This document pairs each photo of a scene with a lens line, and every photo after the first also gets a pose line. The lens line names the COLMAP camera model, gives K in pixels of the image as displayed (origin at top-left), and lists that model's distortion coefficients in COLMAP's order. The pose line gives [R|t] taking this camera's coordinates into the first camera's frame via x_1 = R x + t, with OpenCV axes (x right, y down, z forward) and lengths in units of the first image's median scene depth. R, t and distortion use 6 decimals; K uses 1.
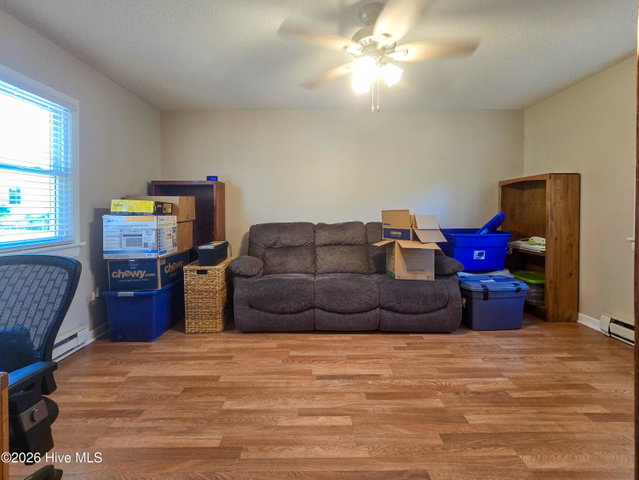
lens RADIAL K [[263.1, 0, 306.3], [0, 263.1, 250.1], [0, 0, 1]] dist [0.001514, 0.000389]
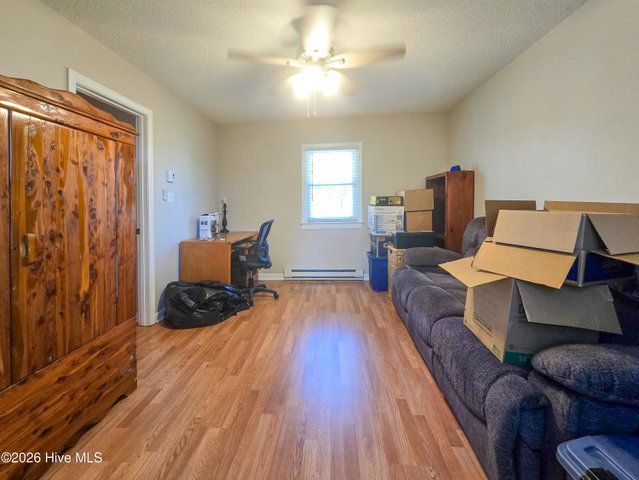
lens RADIAL K [[263.1, 0, 306.3], [0, 263.1, 250.1], [0, 0, 1]] dist [0.001514, 0.000389]
pose [[-0.056141, 0.174257, -0.983098, 1.060867], [-0.119778, 0.976365, 0.179904, -0.125319], [0.991212, 0.127854, -0.033942, 0.786434]]
